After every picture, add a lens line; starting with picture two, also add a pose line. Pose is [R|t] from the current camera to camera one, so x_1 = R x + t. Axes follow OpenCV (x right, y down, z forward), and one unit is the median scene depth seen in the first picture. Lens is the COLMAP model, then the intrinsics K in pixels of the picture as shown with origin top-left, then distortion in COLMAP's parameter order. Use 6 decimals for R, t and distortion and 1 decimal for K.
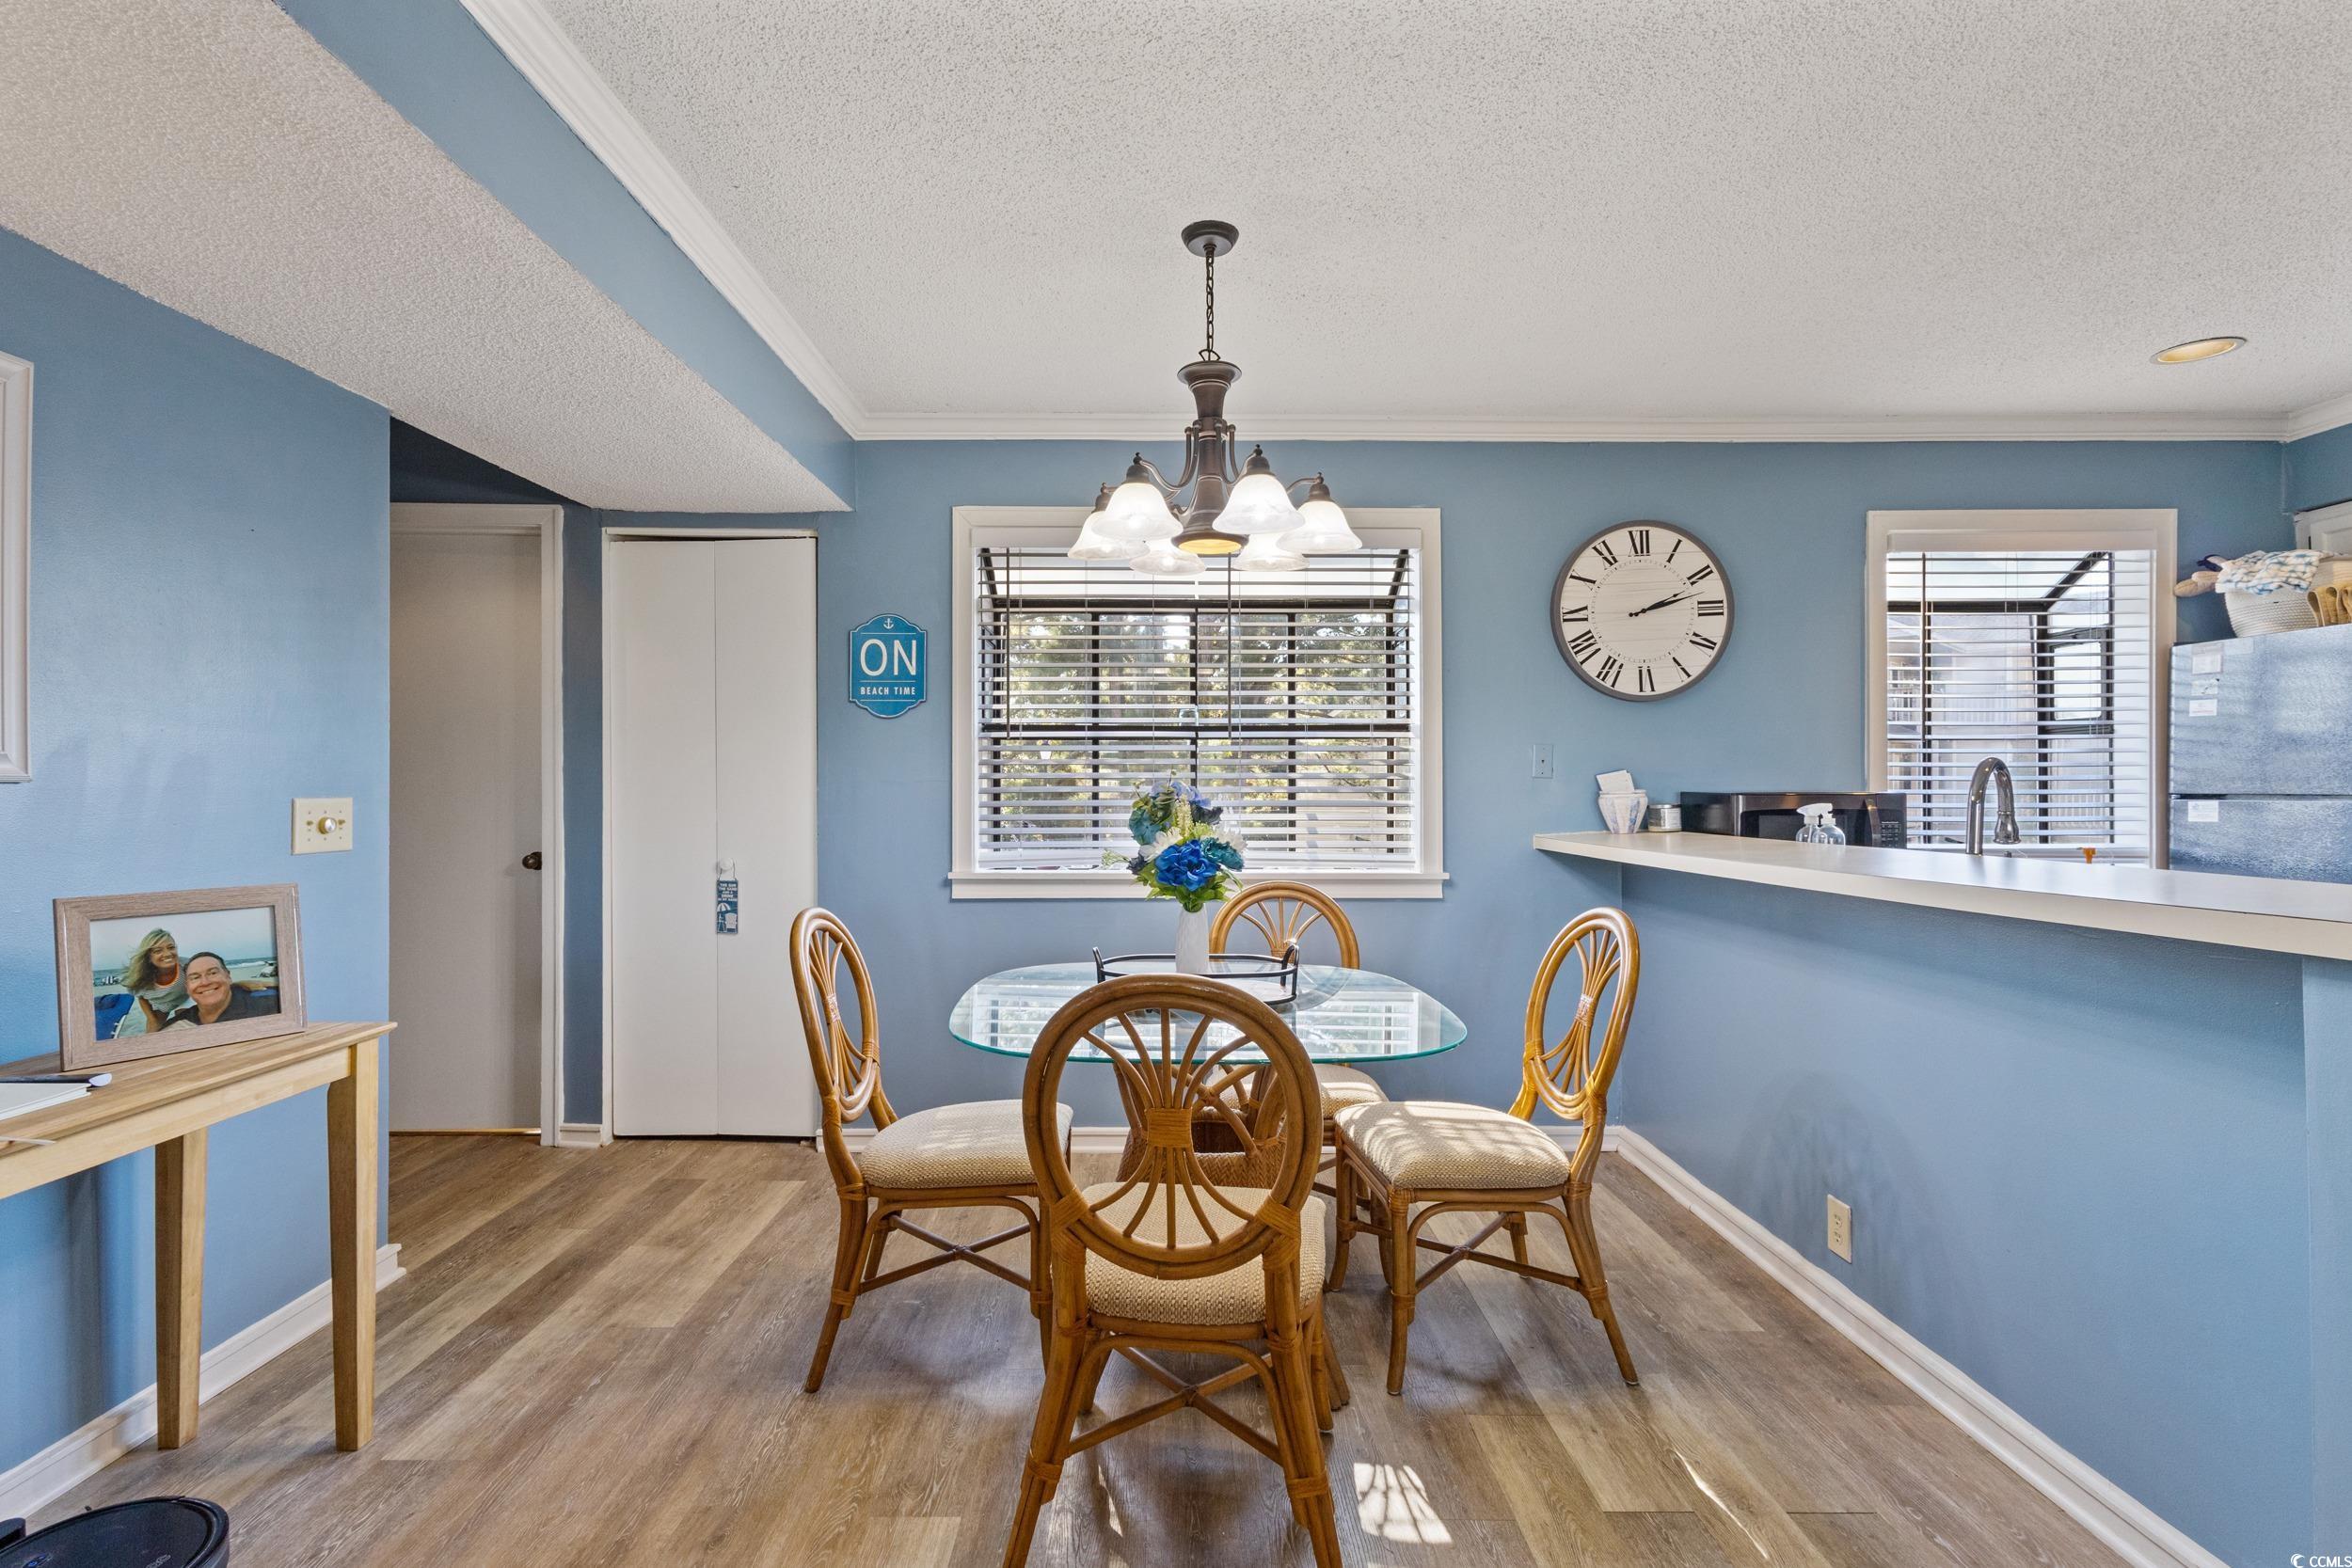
lens RADIAL K [[1100.1, 0, 1166.4], [0, 1100.1, 784.3], [0, 0, 1]] dist [0.003544, 0.002345]
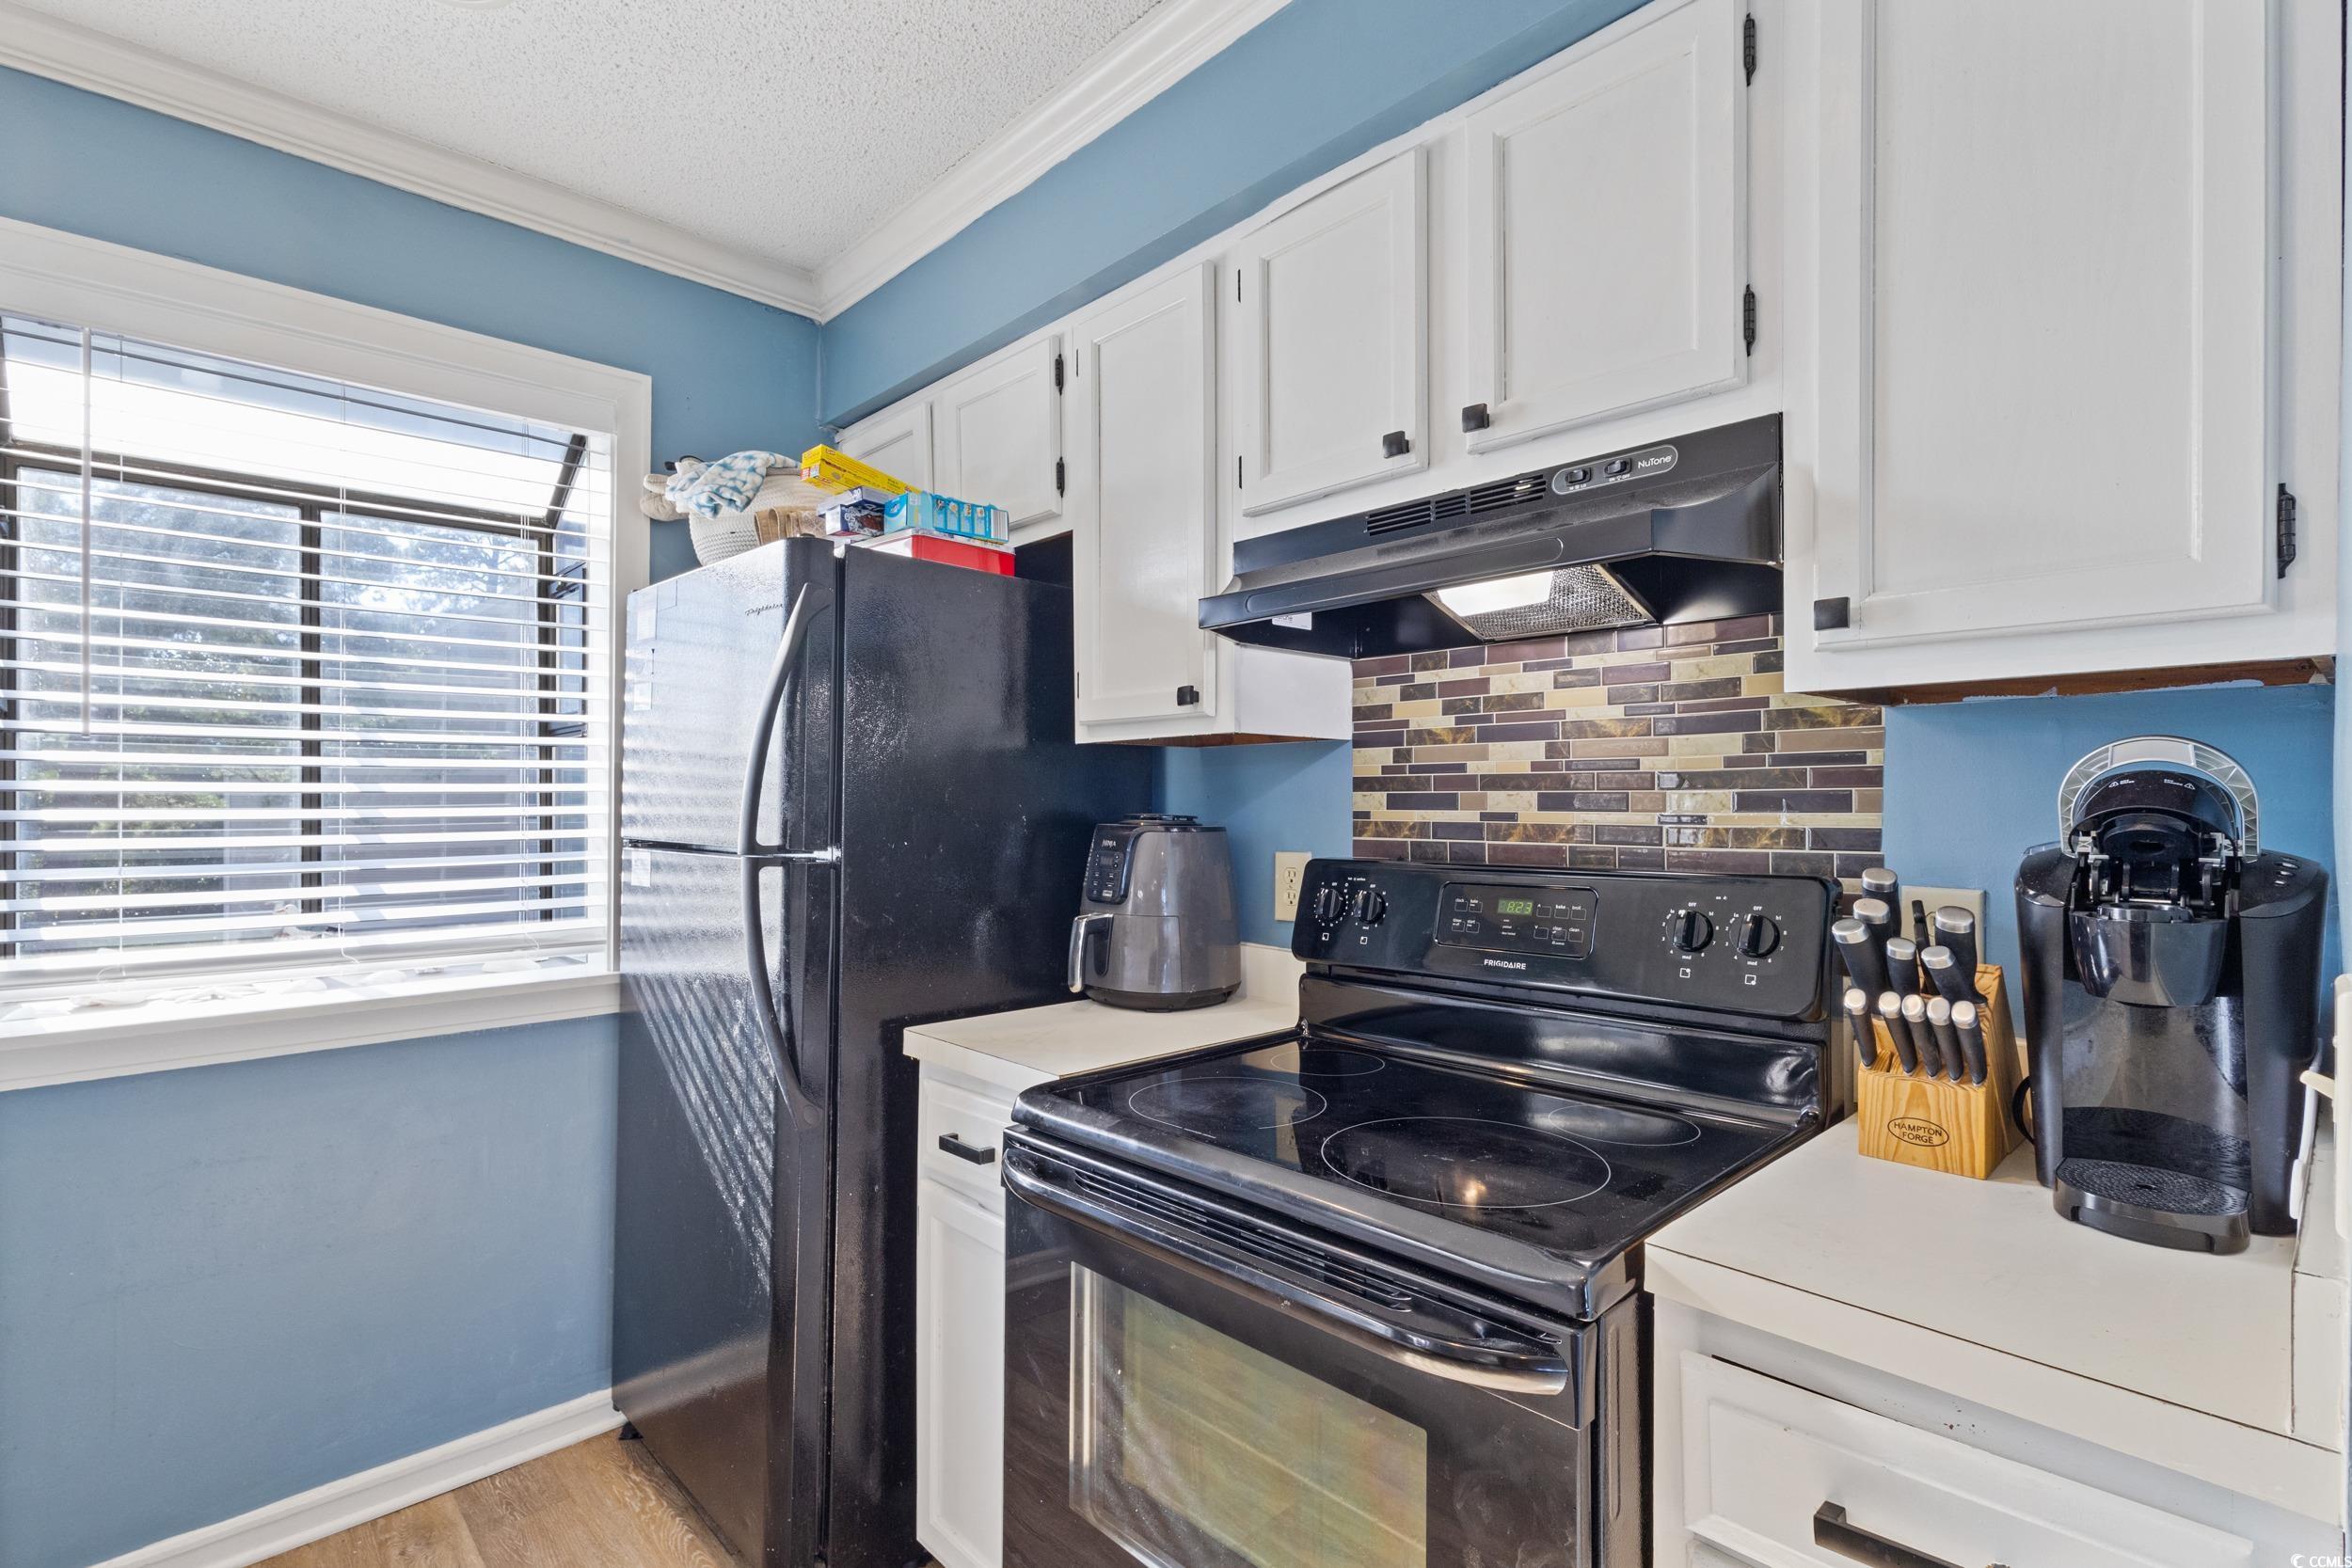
lens RADIAL K [[1100.1, 0, 1171.8], [0, 1100.1, 799.0], [0, 0, 1]] dist [0.003544, 0.002345]
pose [[0.728268, -0.001519, 0.685291, 0.708114], [-0.004408, 0.999966, 0.006902, -0.018123], [-0.685279, -0.008047, 0.728236, 0.352265]]
